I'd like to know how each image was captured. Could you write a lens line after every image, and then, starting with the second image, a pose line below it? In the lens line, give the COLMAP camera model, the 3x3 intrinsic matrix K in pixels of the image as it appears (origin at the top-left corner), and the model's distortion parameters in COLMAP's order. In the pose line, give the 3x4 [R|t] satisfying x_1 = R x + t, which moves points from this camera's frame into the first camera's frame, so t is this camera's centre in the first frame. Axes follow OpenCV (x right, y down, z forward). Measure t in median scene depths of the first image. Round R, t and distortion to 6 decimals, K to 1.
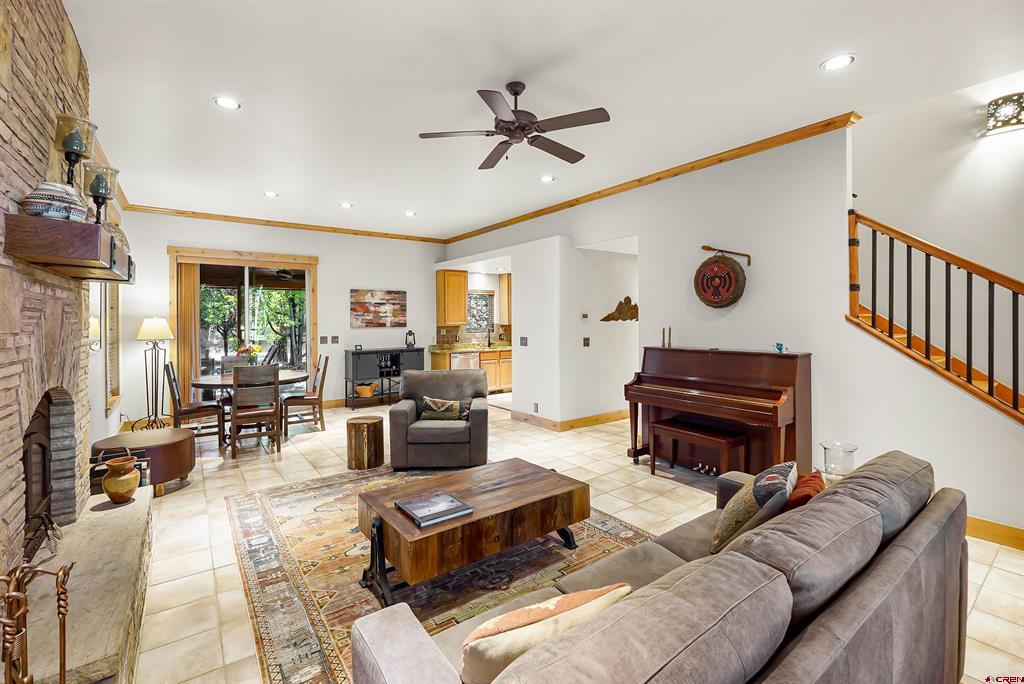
lens RADIAL K [[443.8, 0, 507.7], [0, 443.8, 318.0], [0, 0, 1]] dist [-0.016942, 0.006585]
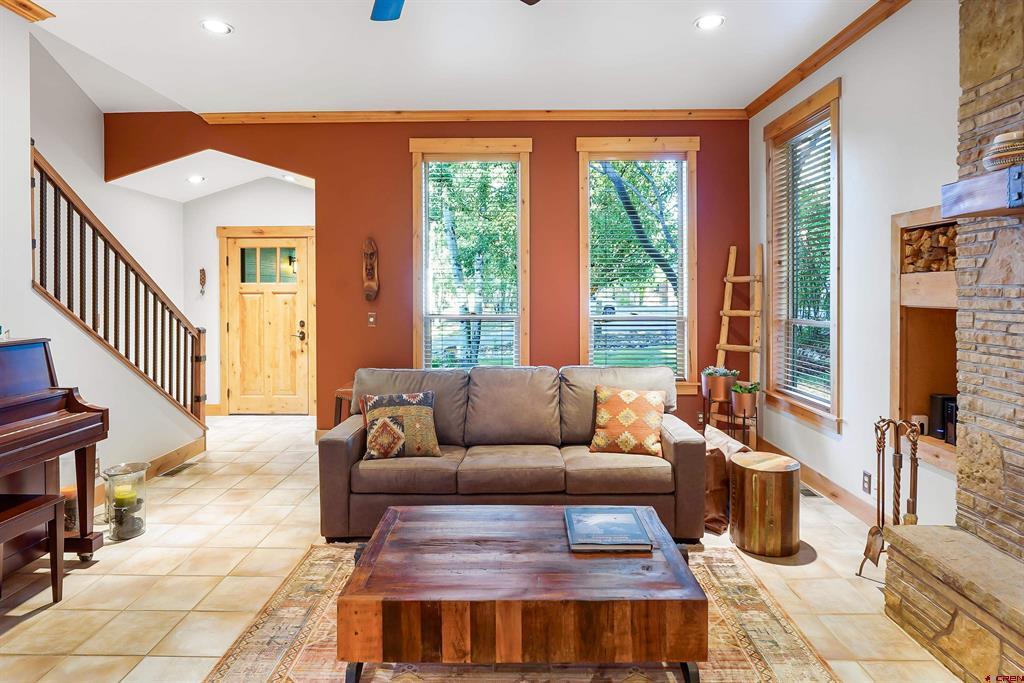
lens RADIAL K [[570.9, 0, 503.5], [0, 570.9, 293.7], [0, 0, 1]] dist [-0.013385, 0.007631]
pose [[-0.799602, 0.005734, 0.600502, -0.188640], [0.004736, 0.999984, -0.003242, 0.010358], [-0.600511, 0.000252, -0.799616, 0.579708]]
